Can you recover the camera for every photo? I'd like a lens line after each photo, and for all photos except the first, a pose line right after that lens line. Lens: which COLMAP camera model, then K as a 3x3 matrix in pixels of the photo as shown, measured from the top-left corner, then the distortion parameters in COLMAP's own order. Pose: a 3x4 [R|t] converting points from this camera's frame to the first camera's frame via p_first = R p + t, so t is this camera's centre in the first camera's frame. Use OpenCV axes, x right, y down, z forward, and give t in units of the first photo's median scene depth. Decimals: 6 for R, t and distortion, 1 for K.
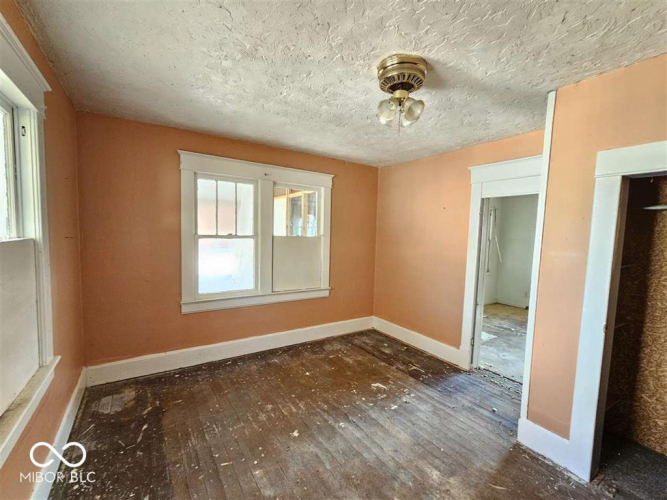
lens RADIAL K [[290.4, 0, 332.1], [0, 290.4, 254.0], [0, 0, 1]] dist [0.000217, 0.000860]
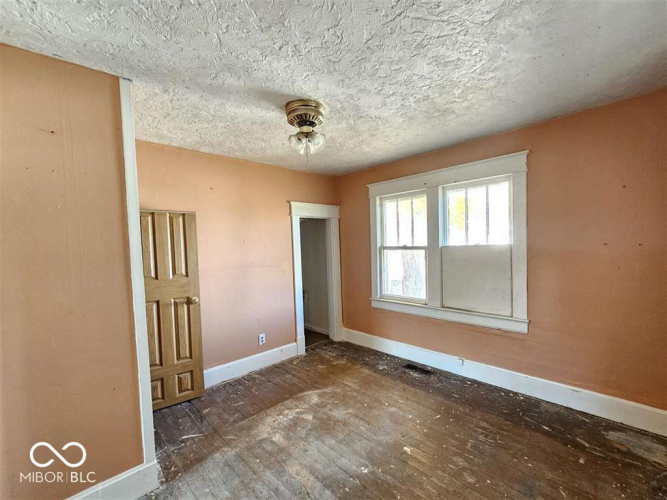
lens RADIAL K [[290.4, 0, 332.1], [0, 290.4, 254.0], [0, 0, 1]] dist [0.000217, 0.000860]
pose [[-0.983612, 0.011149, -0.179952, 0.298232], [-0.007597, 0.994637, 0.103148, -0.125792], [0.180137, 0.102824, -0.978252, 1.917757]]
